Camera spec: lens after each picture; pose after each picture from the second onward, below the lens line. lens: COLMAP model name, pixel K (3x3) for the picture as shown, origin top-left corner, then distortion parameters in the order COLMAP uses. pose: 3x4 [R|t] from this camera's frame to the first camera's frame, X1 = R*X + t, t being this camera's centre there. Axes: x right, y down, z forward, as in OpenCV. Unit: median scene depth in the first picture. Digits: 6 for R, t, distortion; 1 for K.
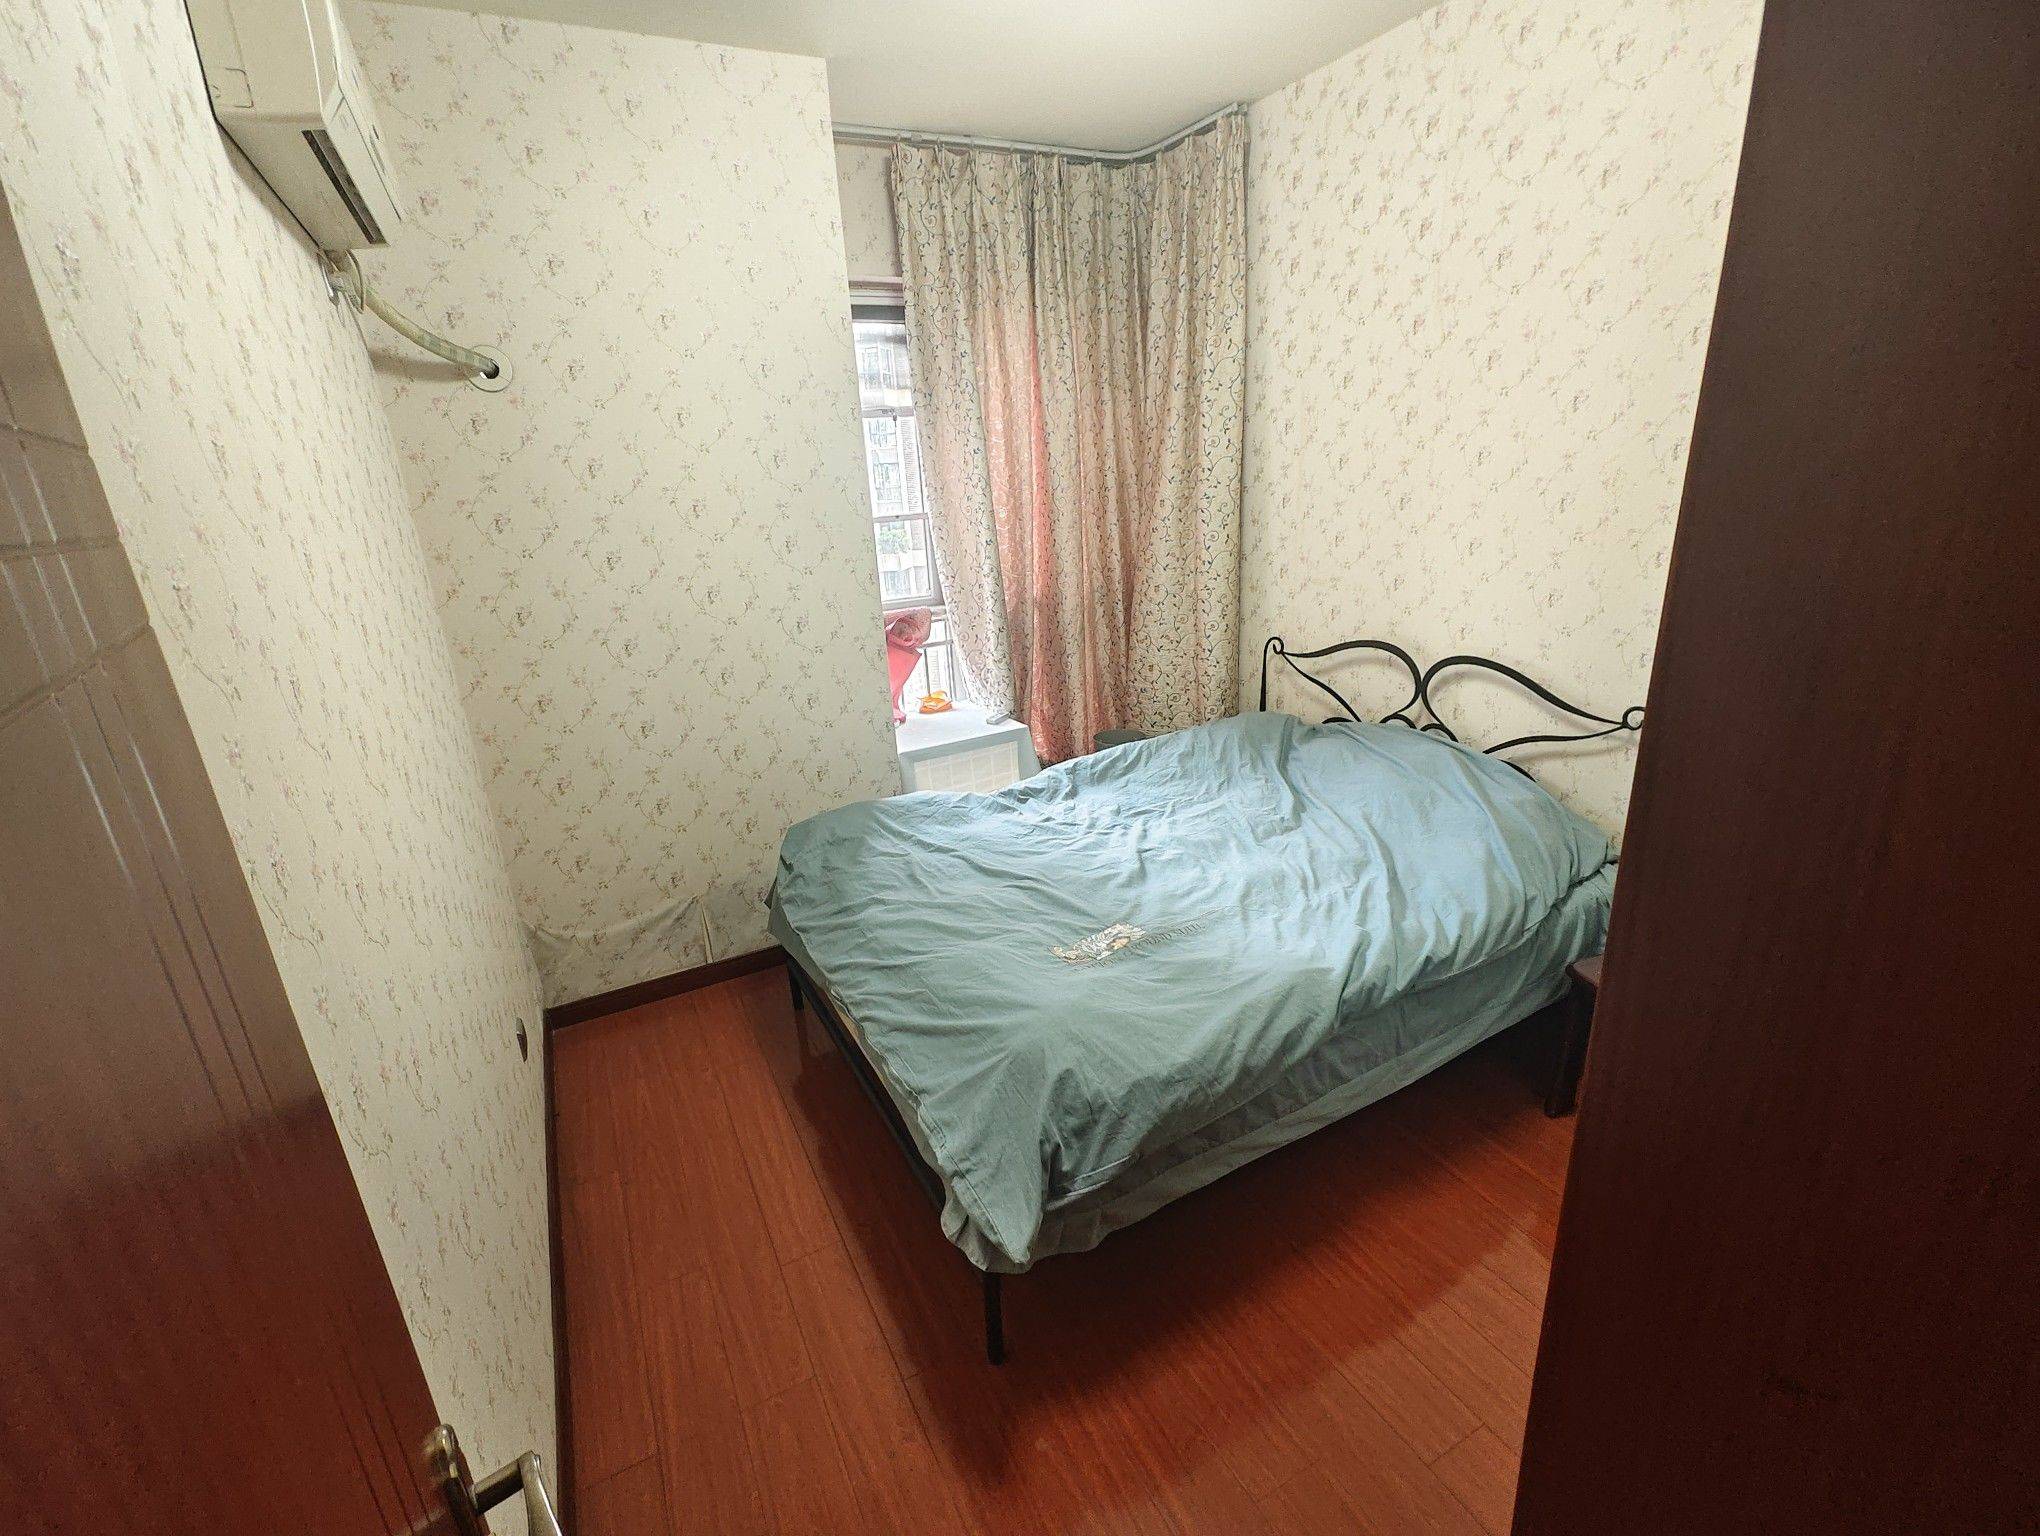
lens RADIAL K [[895.5, 0, 1013.0], [0, 895.5, 767.9], [0, 0, 1]] dist [0.001433, 0.000044]
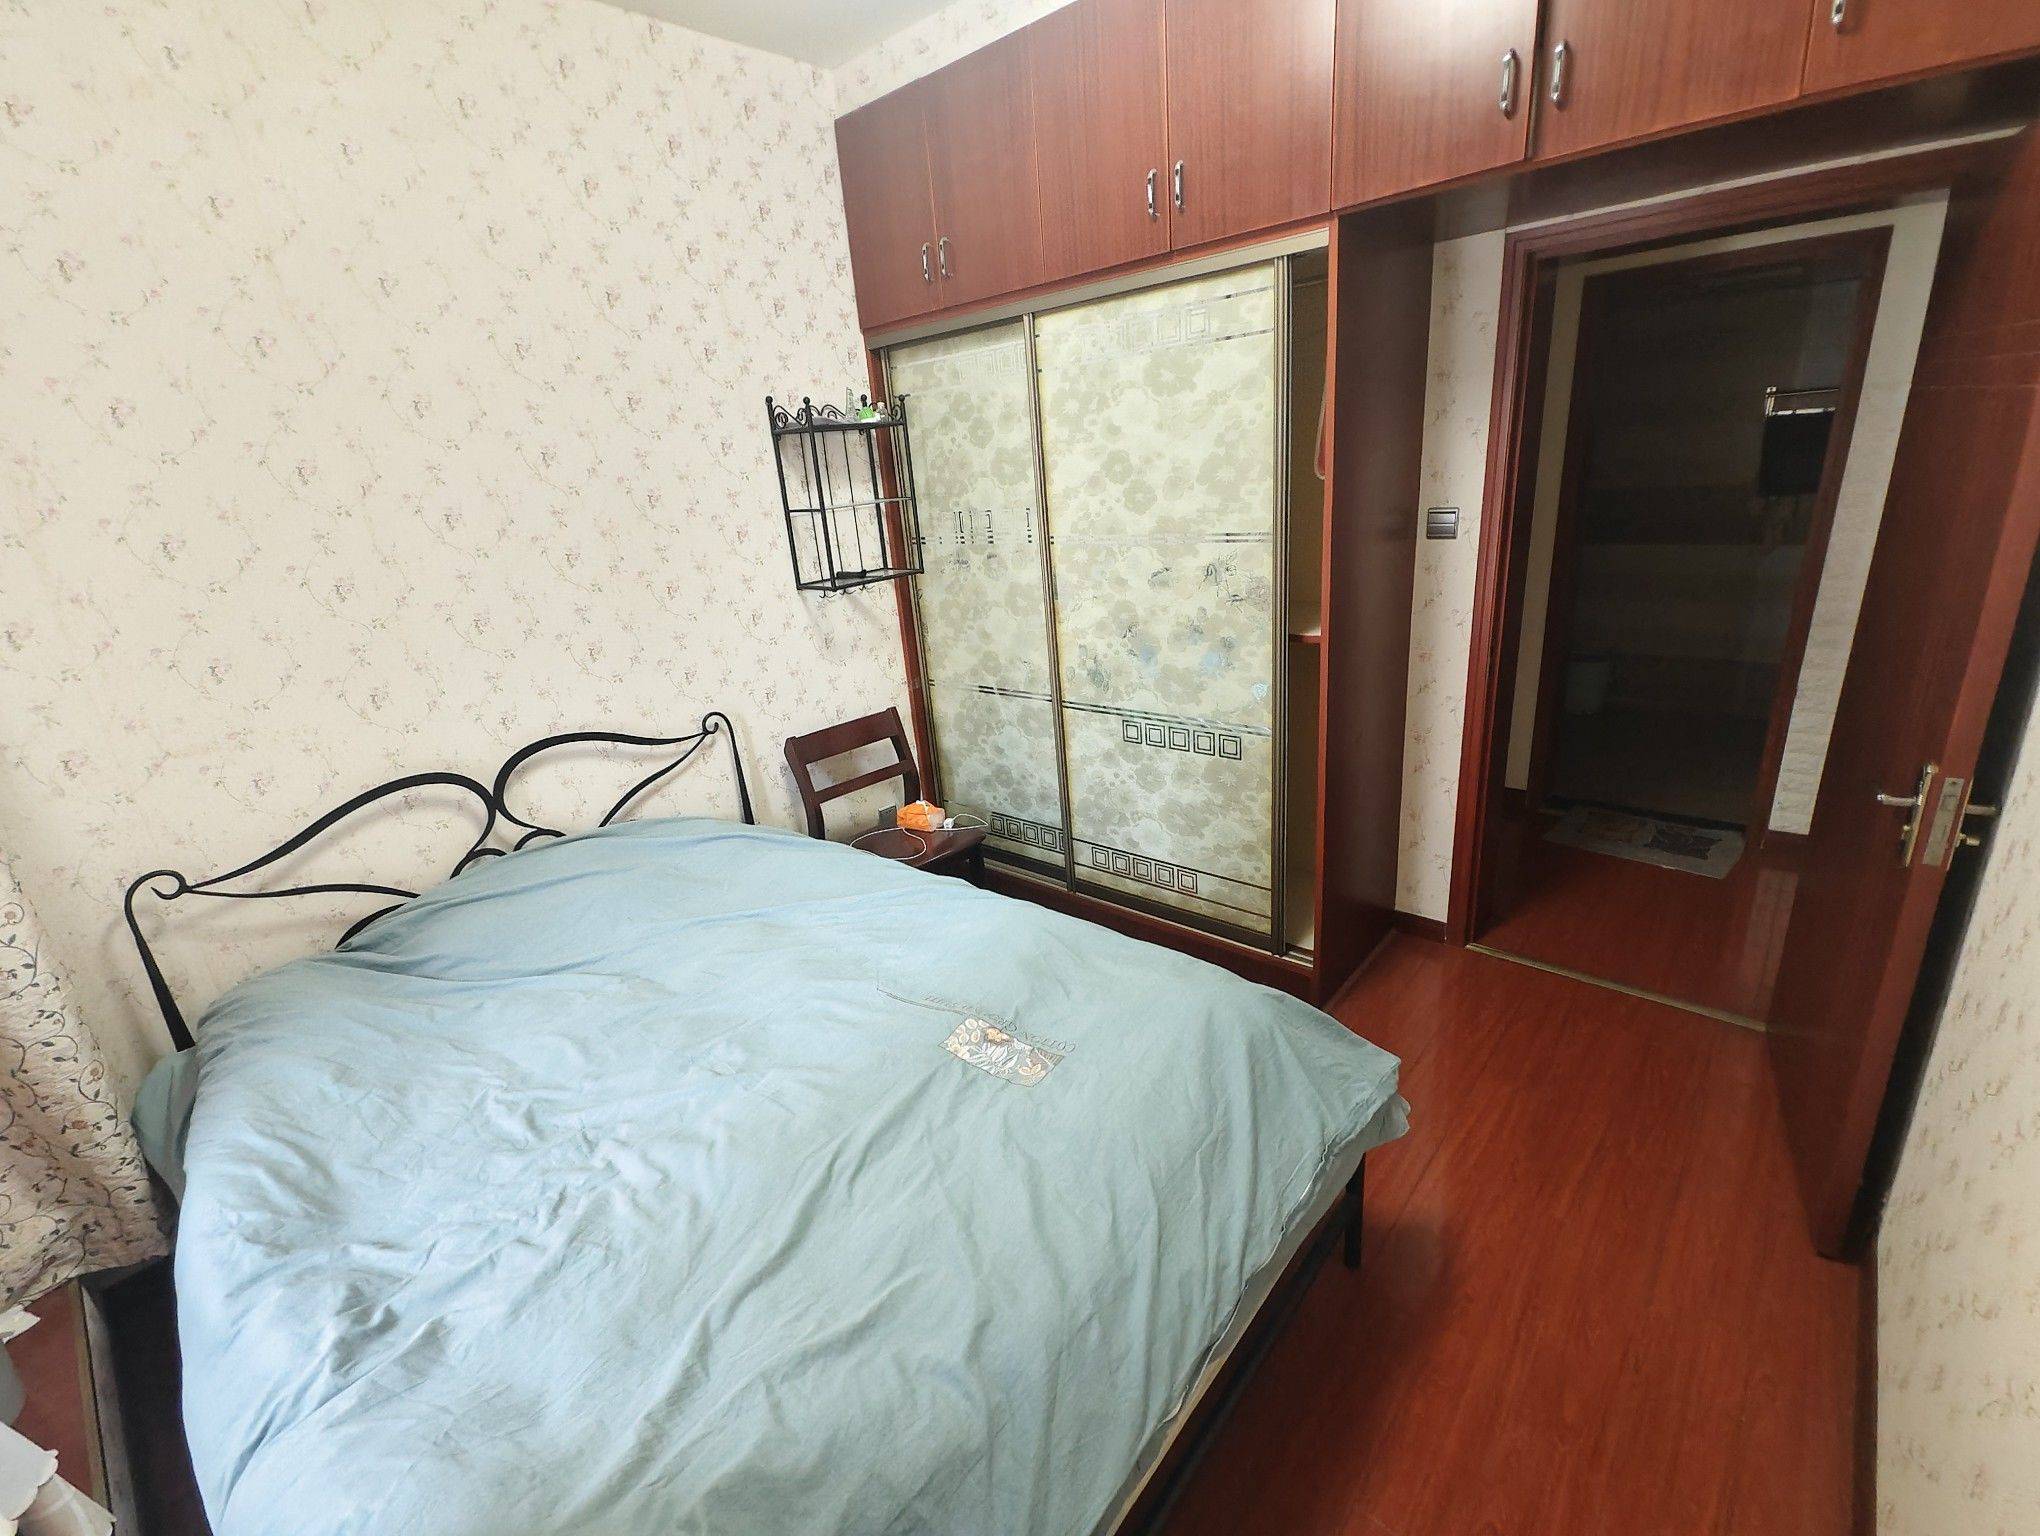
lens RADIAL K [[895.5, 0, 1008.9], [0, 895.5, 760.3], [0, 0, 1]] dist [0.001433, 0.000044]
pose [[-0.342473, -0.219690, 0.913481, -0.452325], [0.399706, 0.845832, 0.353274, -0.236818], [-0.850263, 0.486111, -0.201864, 0.806477]]
